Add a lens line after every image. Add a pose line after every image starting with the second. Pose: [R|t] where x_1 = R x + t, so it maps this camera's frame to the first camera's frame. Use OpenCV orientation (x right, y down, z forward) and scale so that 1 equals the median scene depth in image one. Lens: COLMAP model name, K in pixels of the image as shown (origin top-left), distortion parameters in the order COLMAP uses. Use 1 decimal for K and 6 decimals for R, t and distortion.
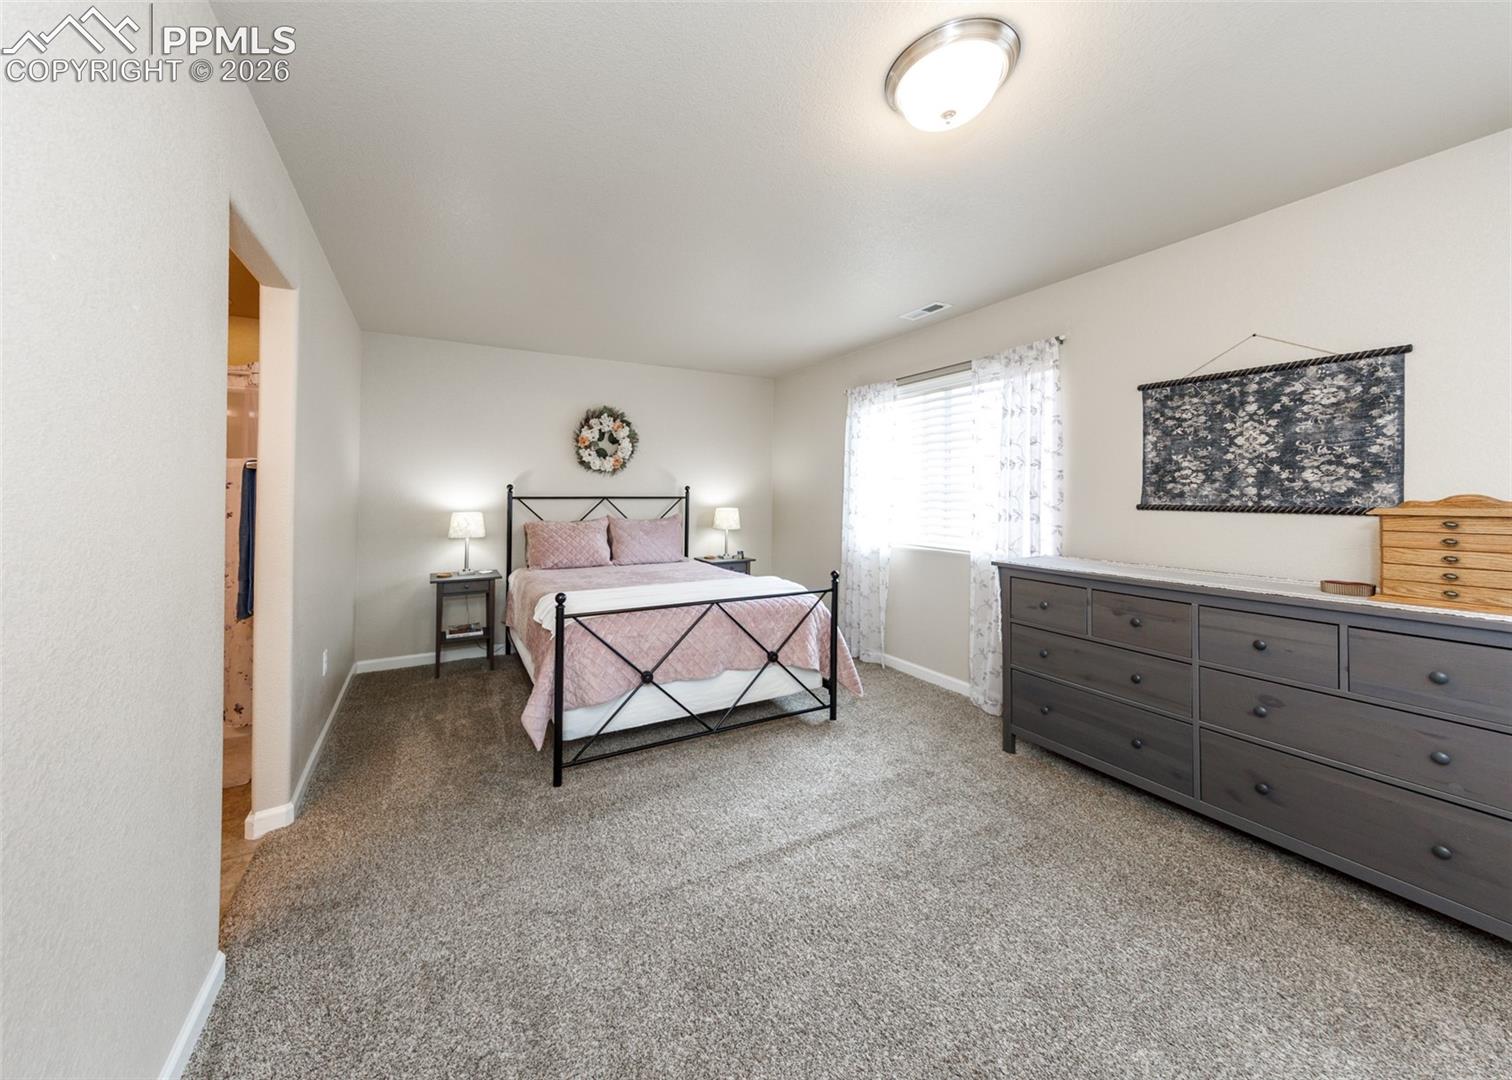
lens RADIAL K [[521.4, 0, 710.7], [0, 521.4, 494.7], [0, 0, 1]] dist [0.004087, 0.000341]
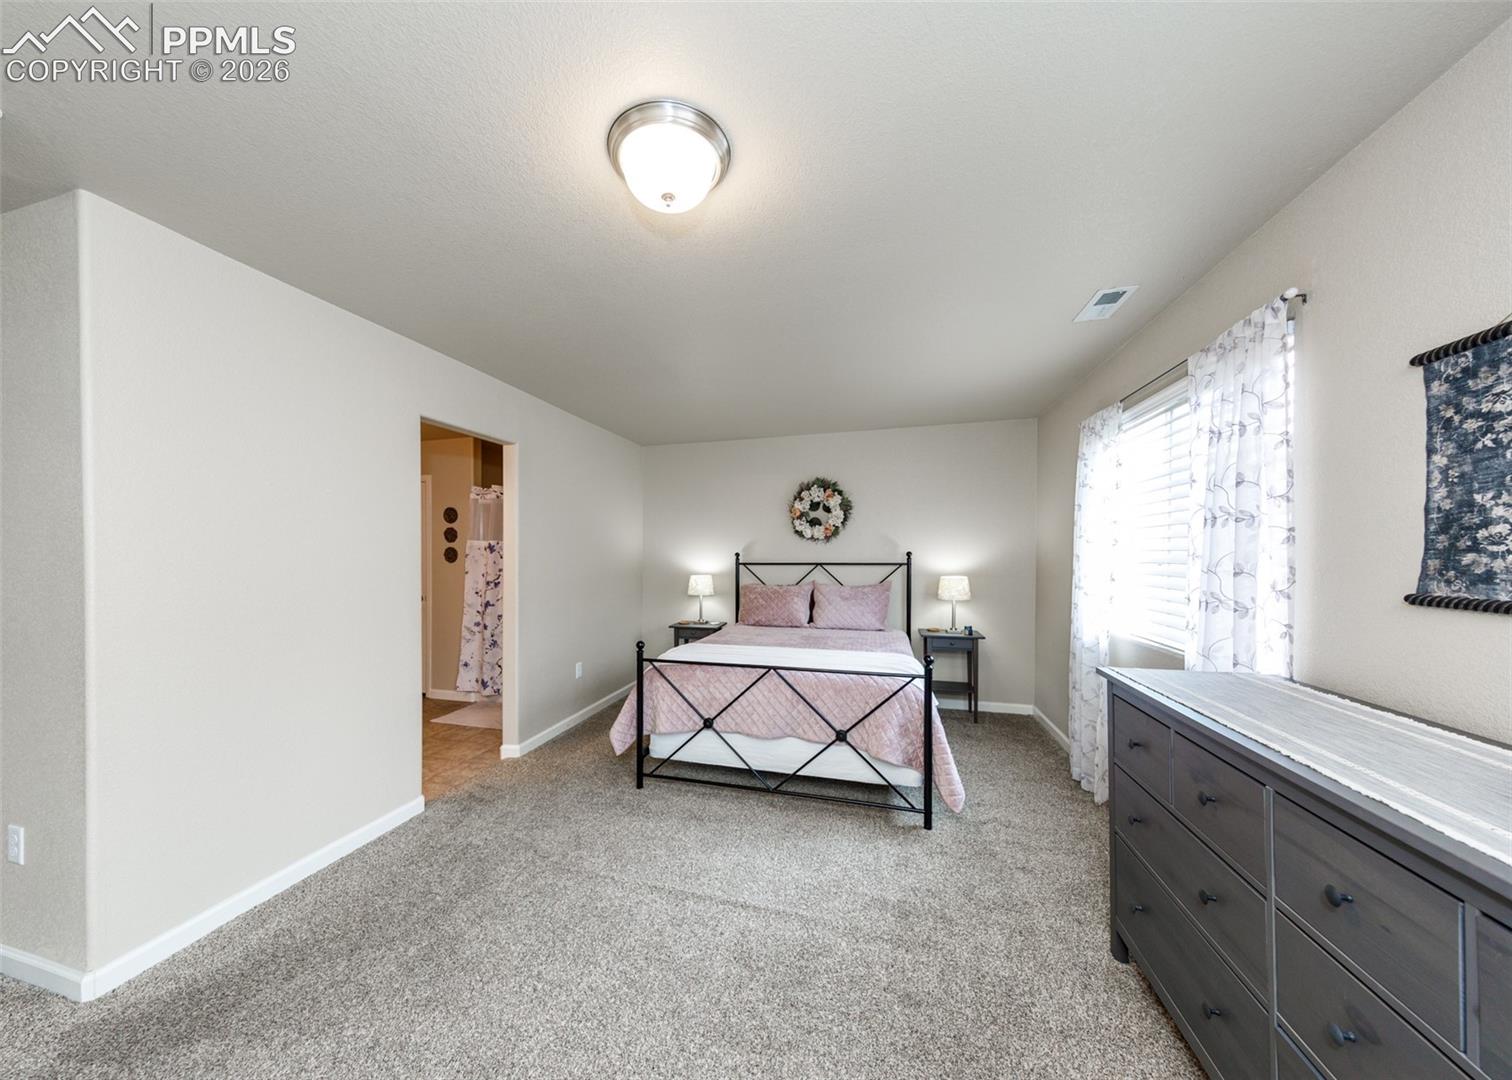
lens RADIAL K [[521.4, 0, 742.9], [0, 521.4, 555.9], [0, 0, 1]] dist [0.004087, 0.000341]
pose [[0.733042, -0.002428, -0.680179, 0.728161], [0.005069, 0.999985, 0.001893, -0.023638], [0.680165, -0.004836, 0.733043, 0.205645]]
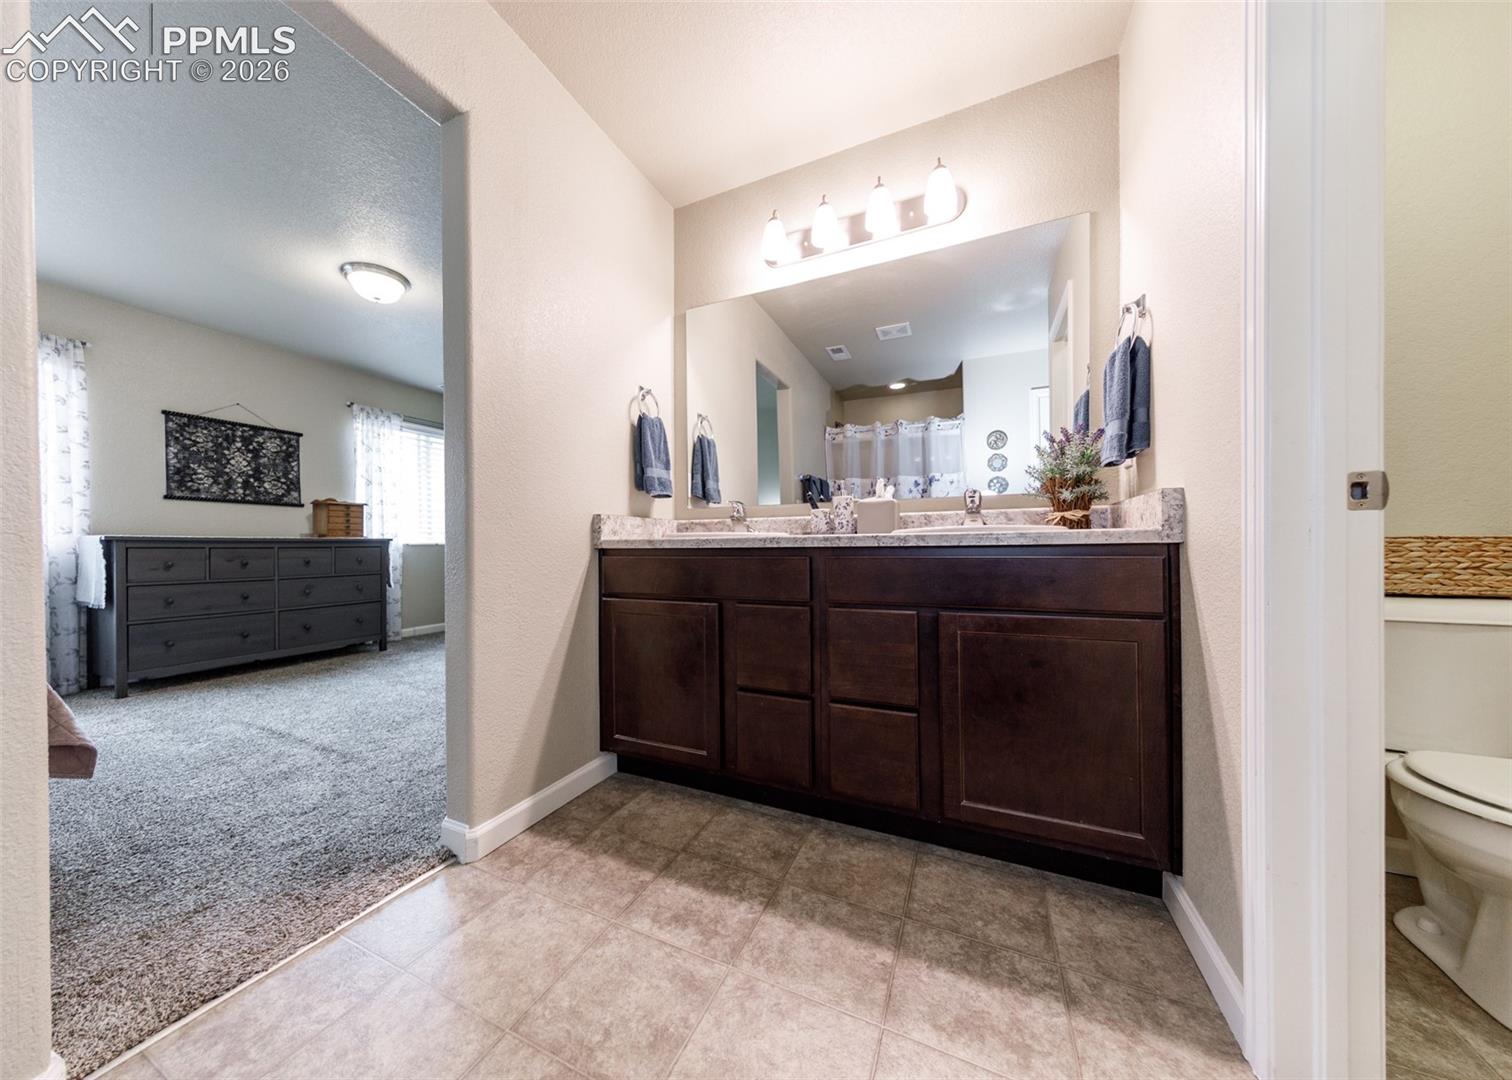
lens RADIAL K [[521.4, 0, 728.5], [0, 521.4, 548.2], [0, 0, 1]] dist [0.004087, 0.000341]
pose [[-0.598151, -0.000737, 0.801383, -1.273301], [0.005550, 0.999972, 0.005063, 0.170910], [-0.801364, 0.007476, -0.598130, 0.666456]]
